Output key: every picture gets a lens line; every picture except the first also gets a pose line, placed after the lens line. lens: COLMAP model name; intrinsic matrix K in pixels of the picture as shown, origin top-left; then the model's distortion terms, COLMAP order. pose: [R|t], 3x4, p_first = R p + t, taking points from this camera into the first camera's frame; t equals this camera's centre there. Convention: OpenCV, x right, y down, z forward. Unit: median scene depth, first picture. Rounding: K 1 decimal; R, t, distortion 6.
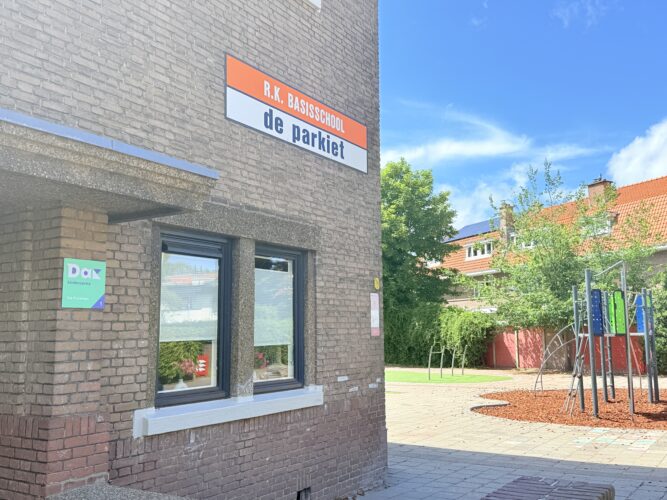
lens RADIAL K [[655.8, 0, 323.2], [0, 655.8, 235.4], [0, 0, 1]] dist [0.049120, 0.000000]
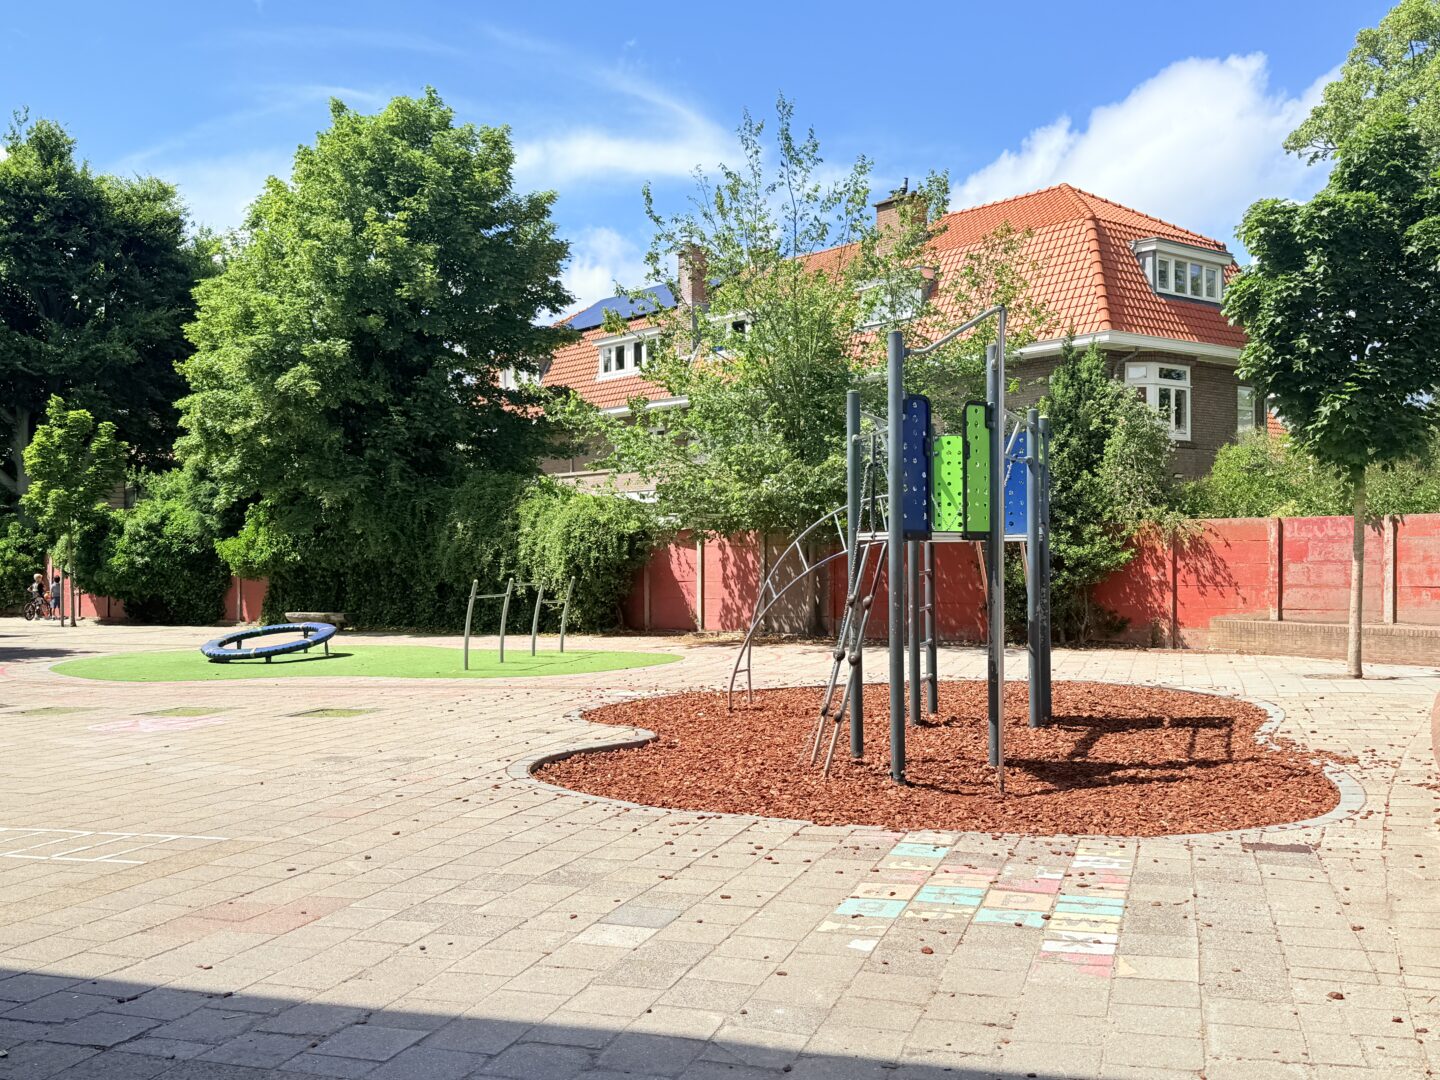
lens RADIAL K [[1415.8, 0, 720.9], [0, 1415.8, 540.9], [0, 0, 1]] dist [0.049120, 0.000000]
pose [[0.958891, 0.003462, 0.283754, 0.089264], [-0.041815, 0.990734, 0.129218, 0.048446], [-0.280677, -0.135771, 0.950151, 0.259818]]
